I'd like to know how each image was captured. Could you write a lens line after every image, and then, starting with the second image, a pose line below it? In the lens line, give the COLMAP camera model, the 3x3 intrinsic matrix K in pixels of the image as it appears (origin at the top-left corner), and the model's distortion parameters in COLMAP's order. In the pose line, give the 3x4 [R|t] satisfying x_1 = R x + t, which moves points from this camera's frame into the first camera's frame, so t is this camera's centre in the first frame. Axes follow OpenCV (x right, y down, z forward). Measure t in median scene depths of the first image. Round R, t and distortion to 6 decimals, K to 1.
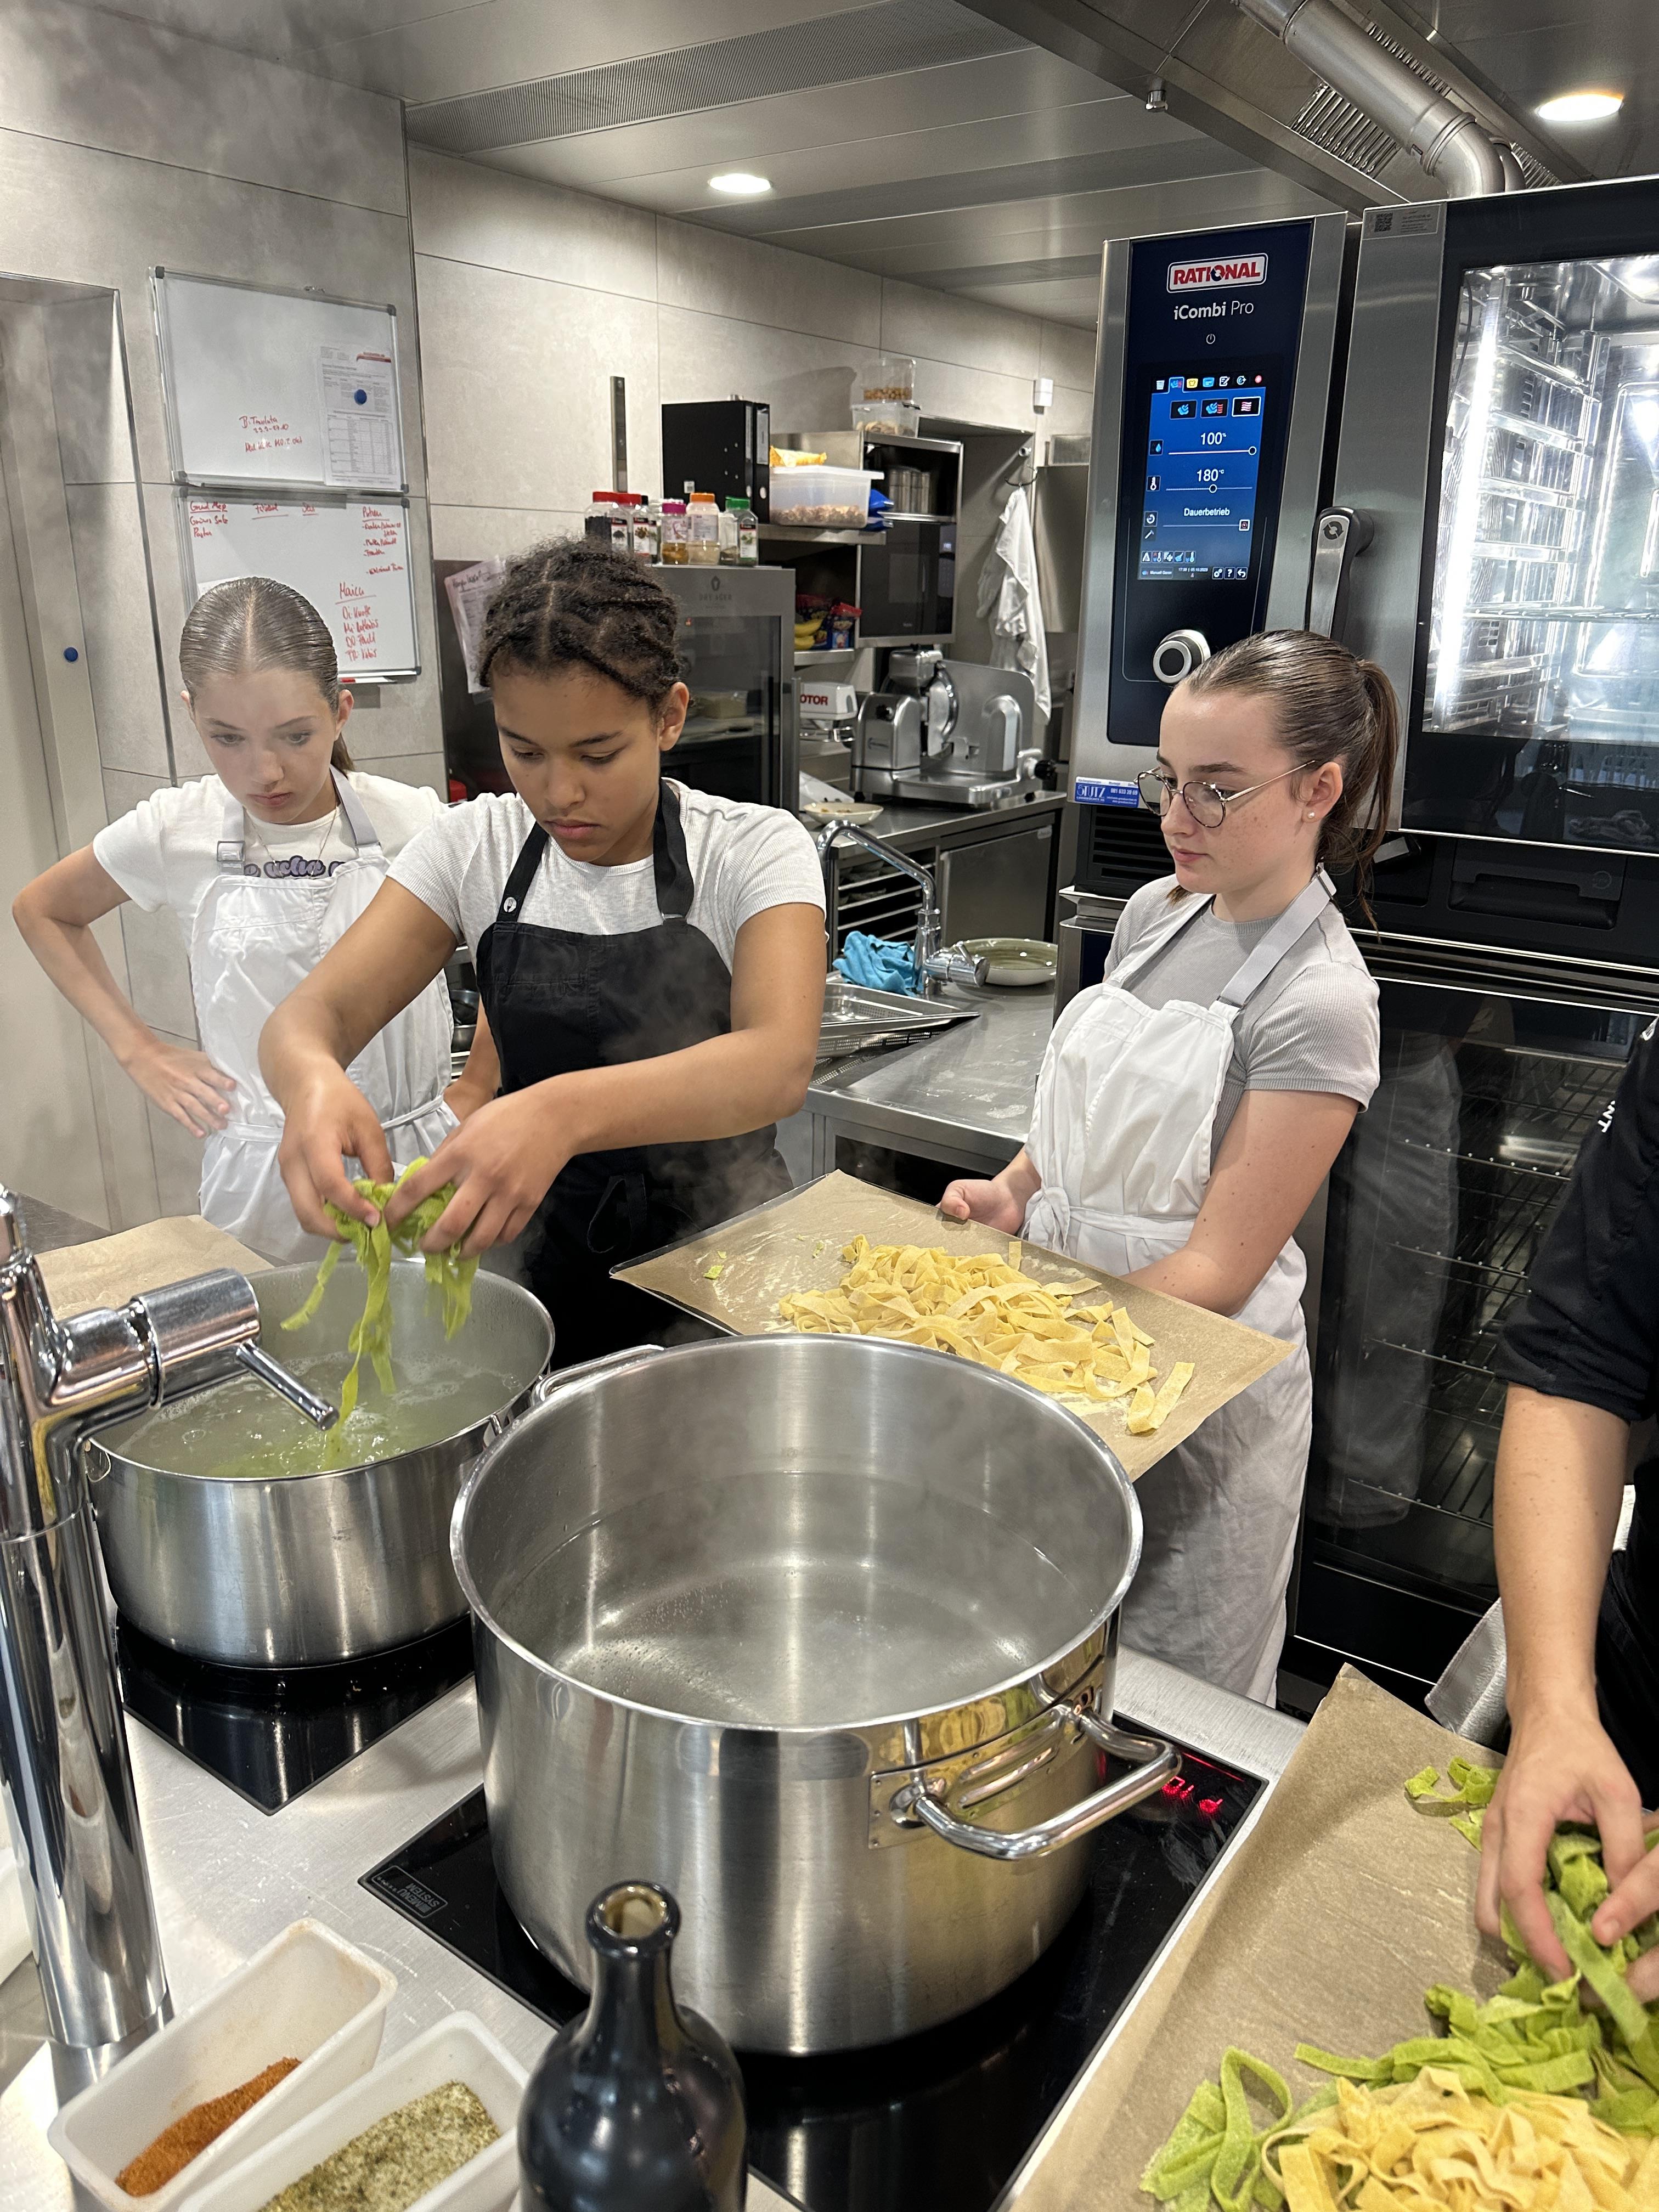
lens RADIAL K [[1577.3, 0, 830.4], [0, 1577.3, 1104.7], [0, 0, 1]] dist [0.000810, -0.017108]
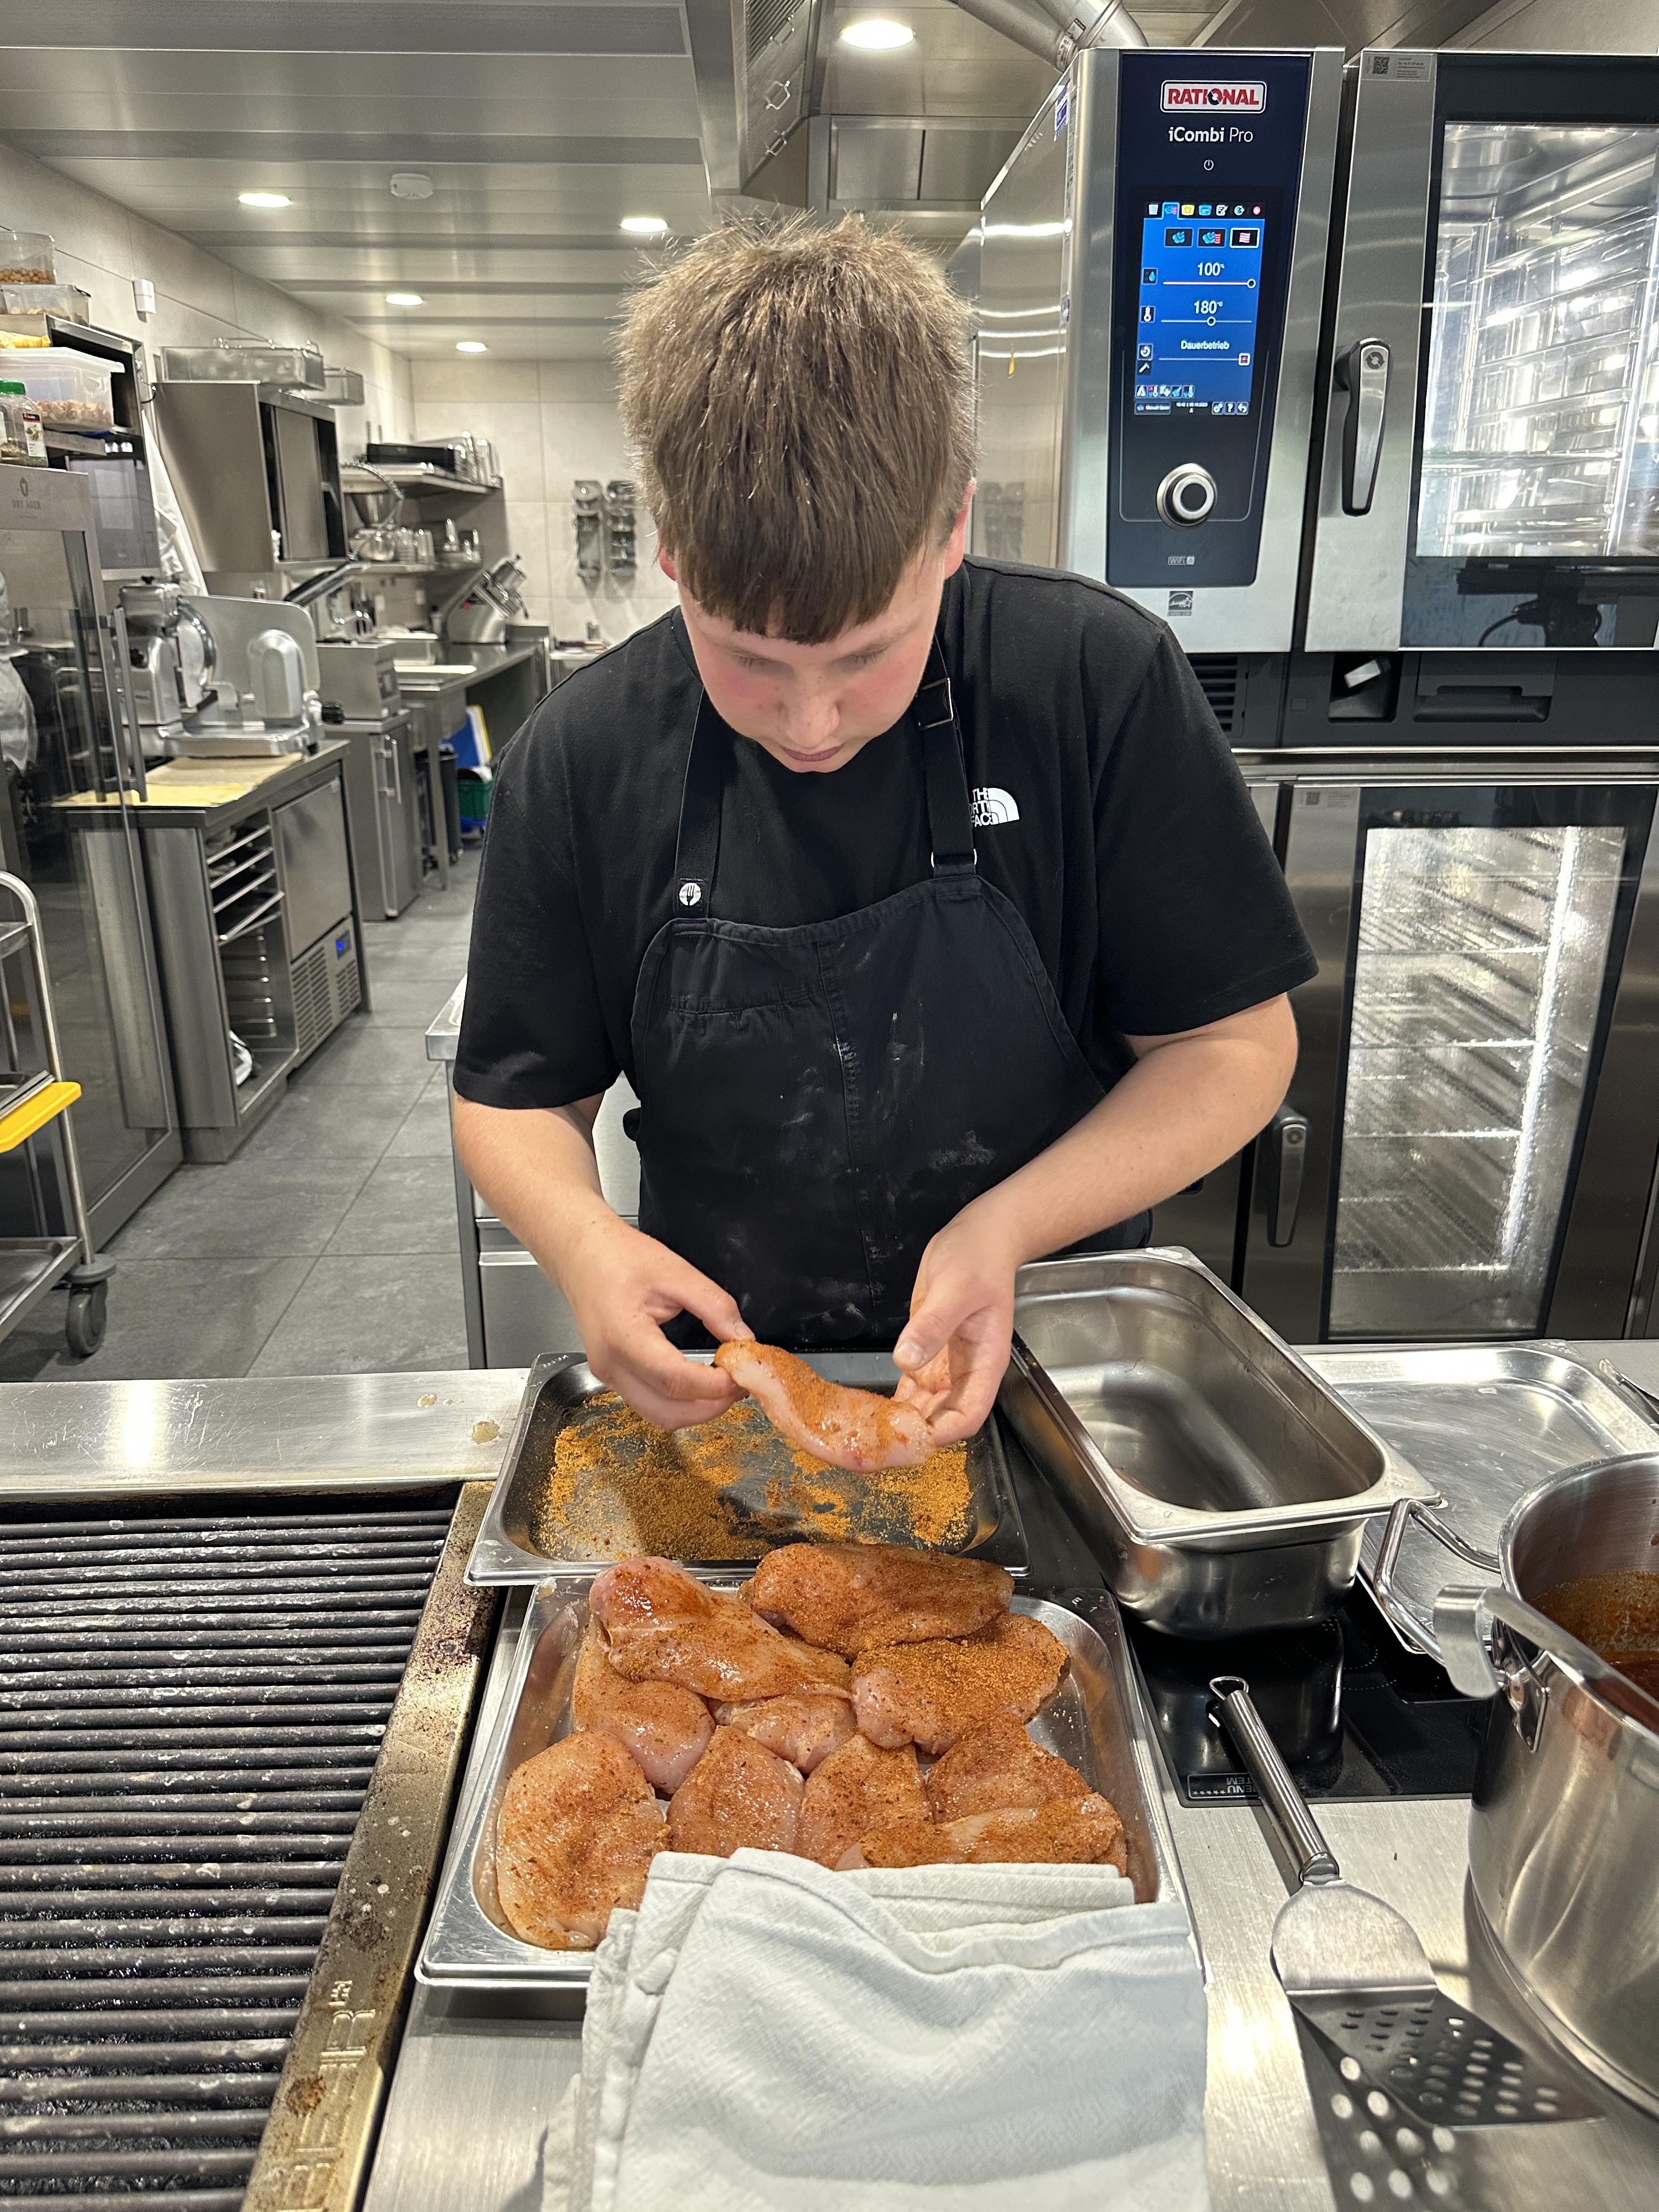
lens RADIAL K [[1577.3, 0, 805.4], [0, 1577.3, 1109.7], [0, 0, 1]] dist [0.000810, -0.017108]
pose [[0.793126, -0.216072, 0.569442, -0.651375], [0.203412, 0.975244, 0.086737, -0.042749], [-0.574086, 0.047038, 0.817443, 0.362165]]
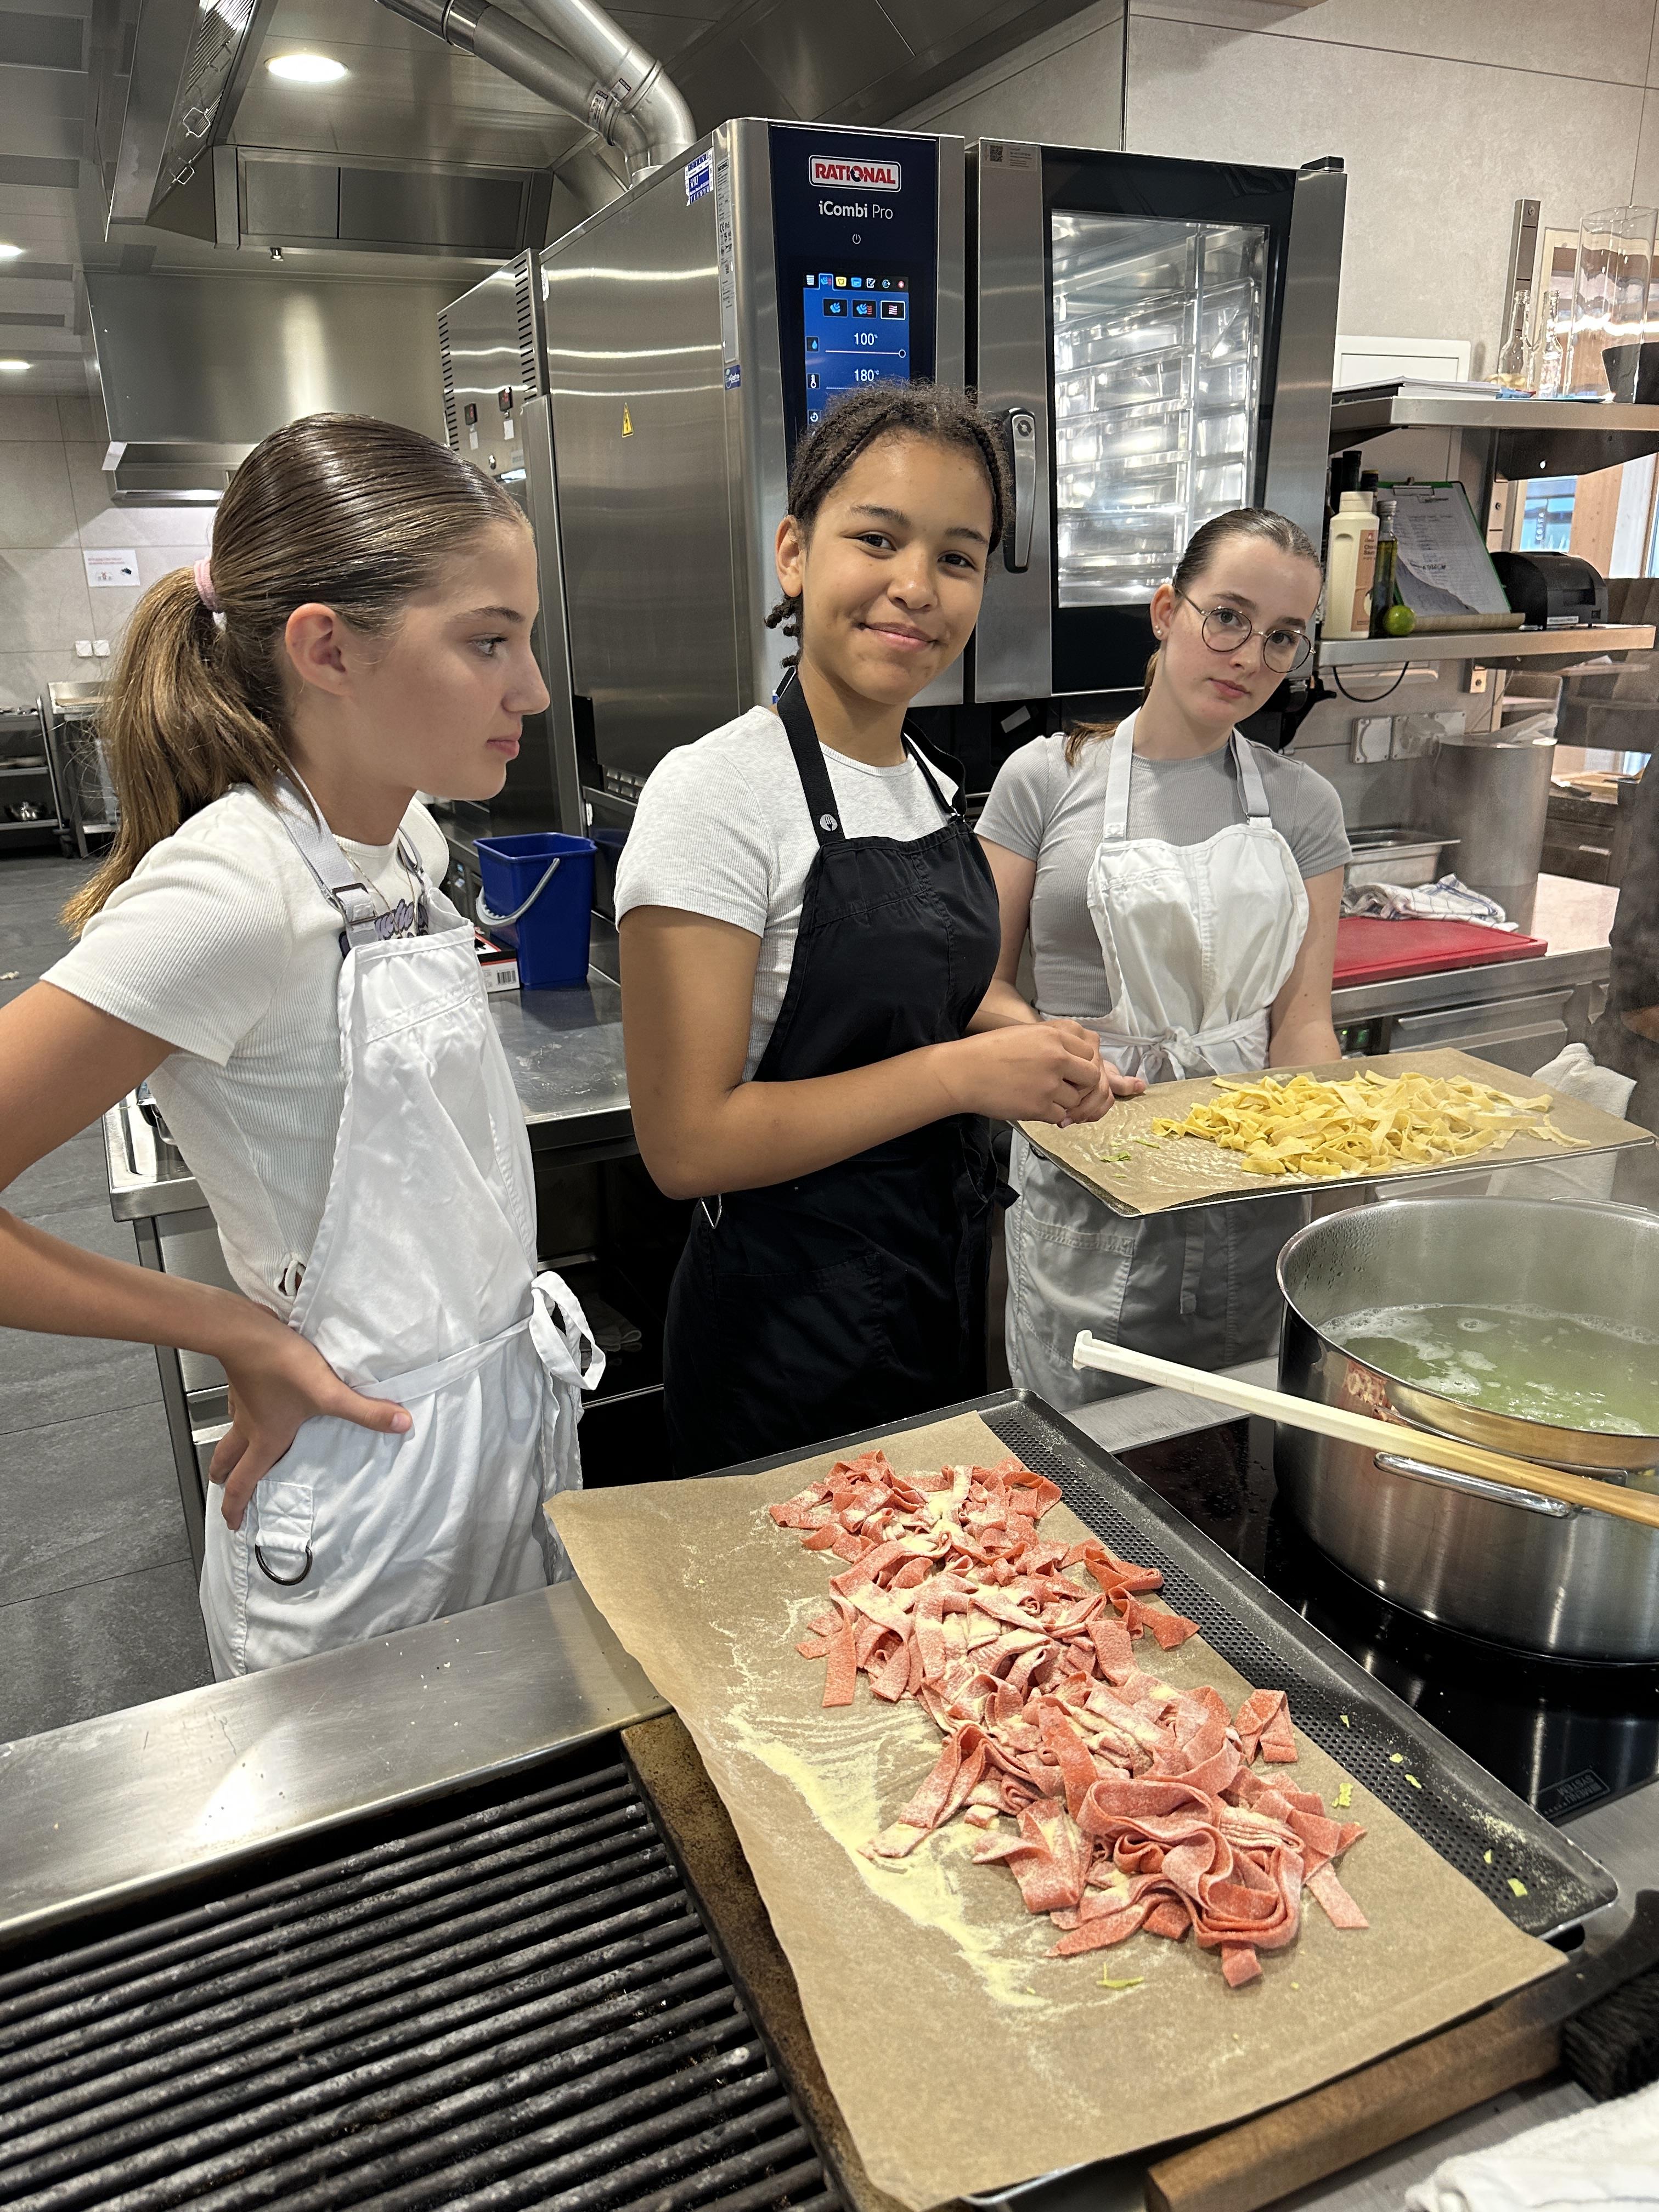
lens RADIAL K [[1577.3, 0, 793.2], [0, 1577.3, 1098.5], [0, 0, 1]] dist [0.000810, -0.017108]
pose [[0.501715, -0.300048, 0.811328, -0.771012], [0.305771, 0.938881, 0.158135, -0.137004], [-0.809188, 0.168742, 0.562797, 0.551302]]
